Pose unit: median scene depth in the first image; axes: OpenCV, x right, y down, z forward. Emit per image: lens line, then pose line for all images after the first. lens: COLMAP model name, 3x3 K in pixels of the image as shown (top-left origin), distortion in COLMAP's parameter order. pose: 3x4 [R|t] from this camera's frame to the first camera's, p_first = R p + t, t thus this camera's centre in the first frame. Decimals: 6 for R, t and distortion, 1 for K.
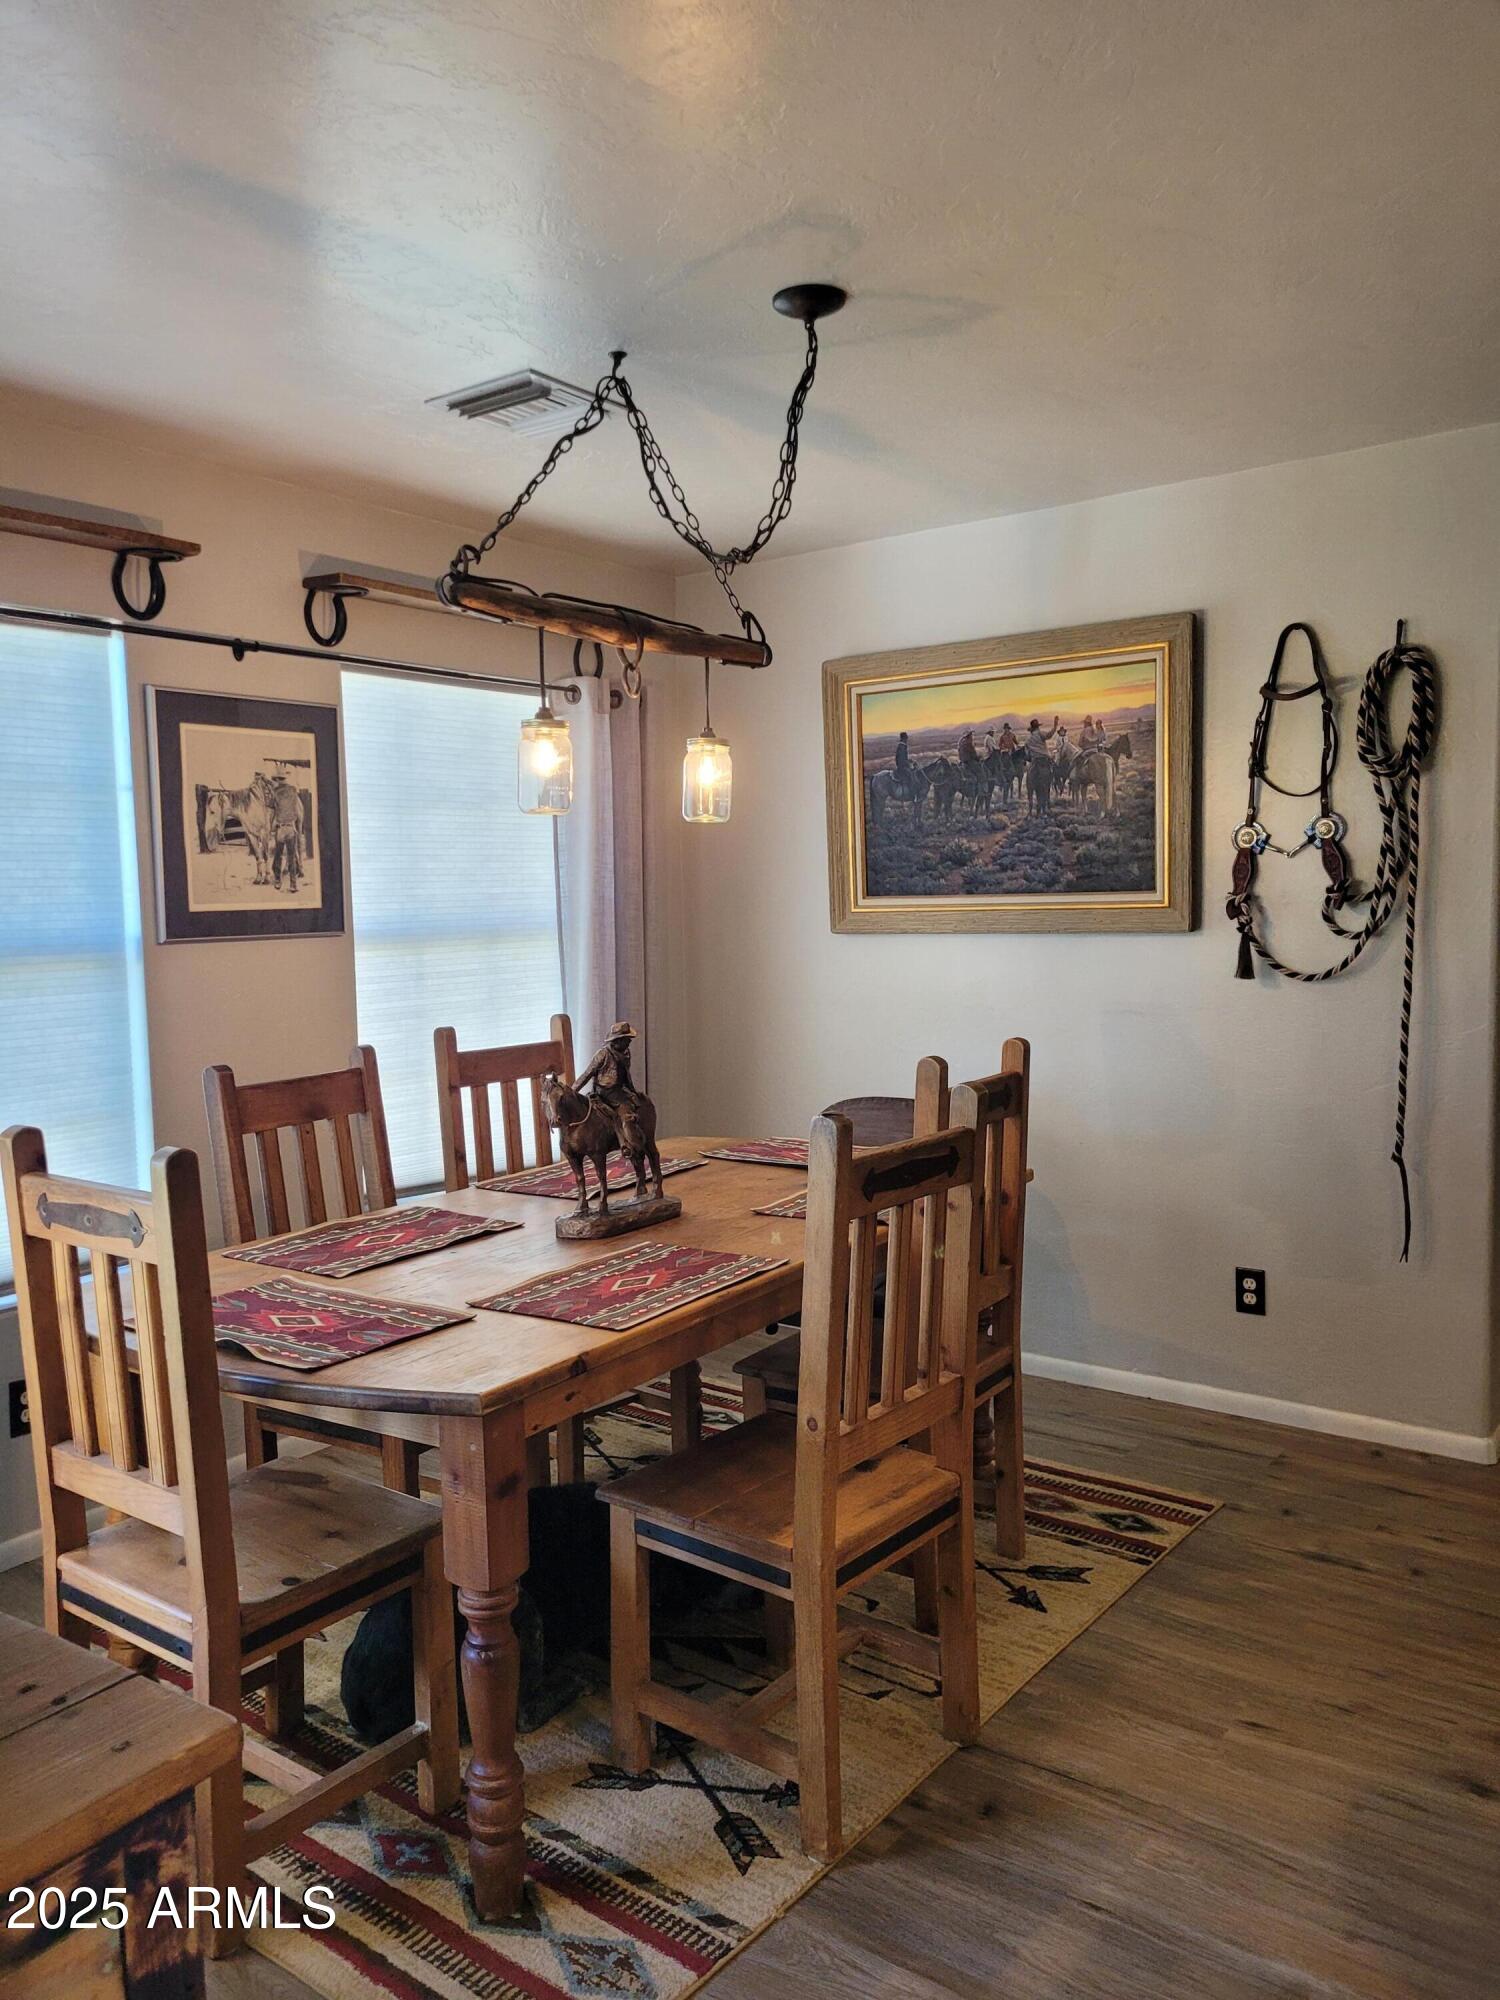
lens RADIAL K [[1533.3, 0, 753.2], [0, 1533.3, 1036.8], [0, 0, 1]] dist [0.045963, -0.041661]
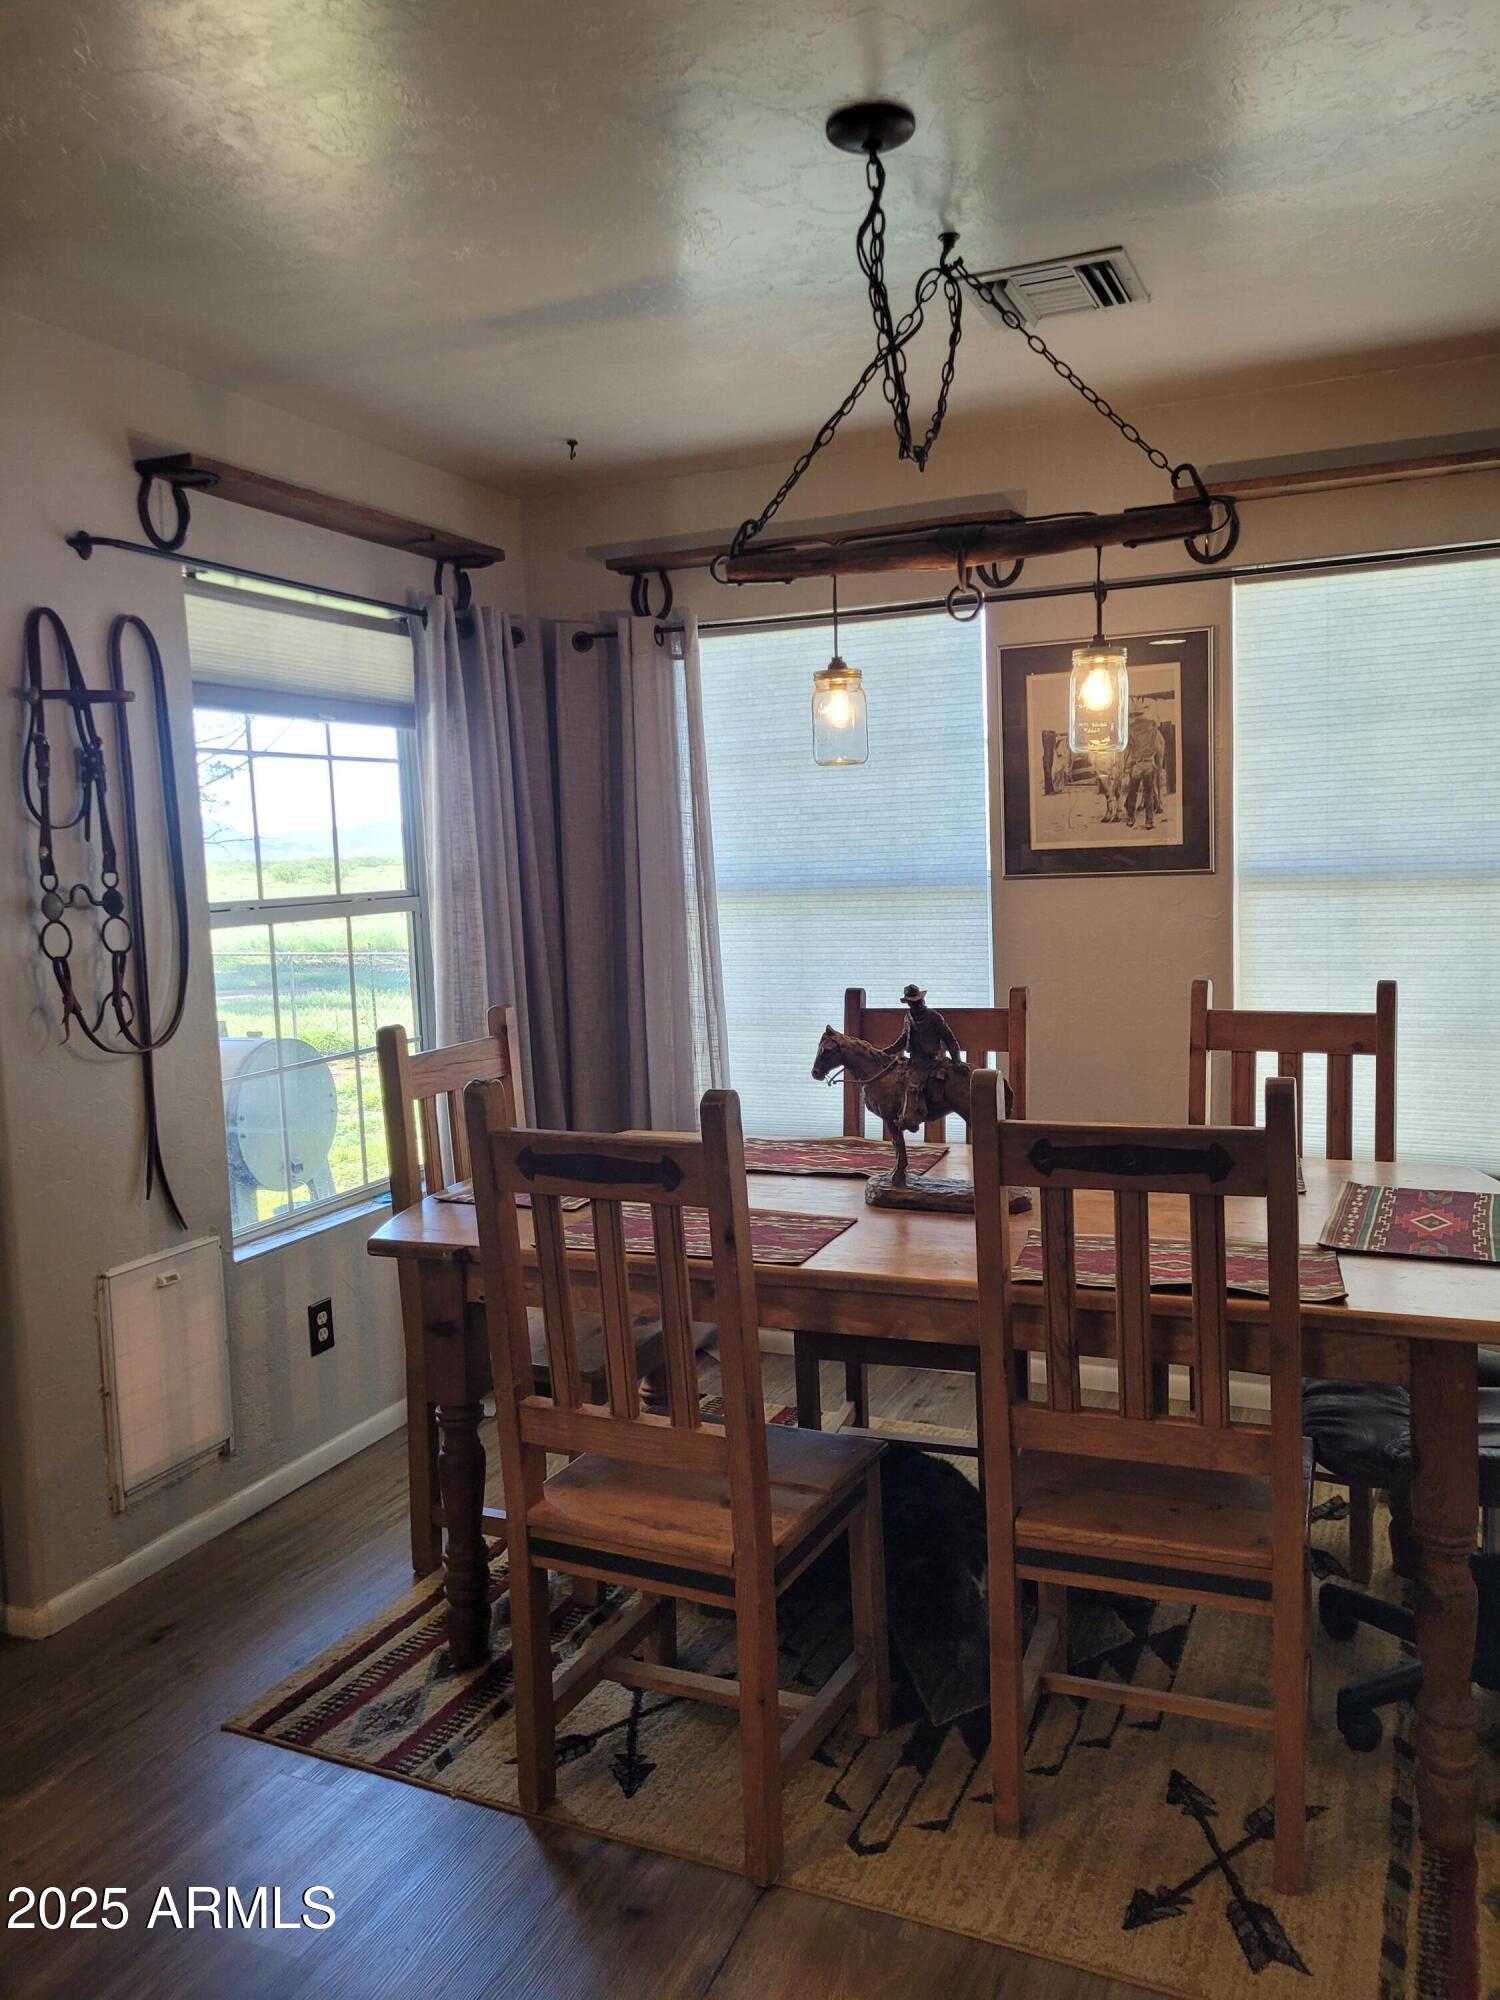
lens RADIAL K [[1533.3, 0, 745.7], [0, 1533.3, 998.1], [0, 0, 1]] dist [0.045963, -0.041661]
pose [[0.197800, 0.107507, -0.974329, 0.626485], [-0.064266, 0.993251, 0.096548, -0.065815], [0.978133, 0.043519, 0.203374, 0.560629]]
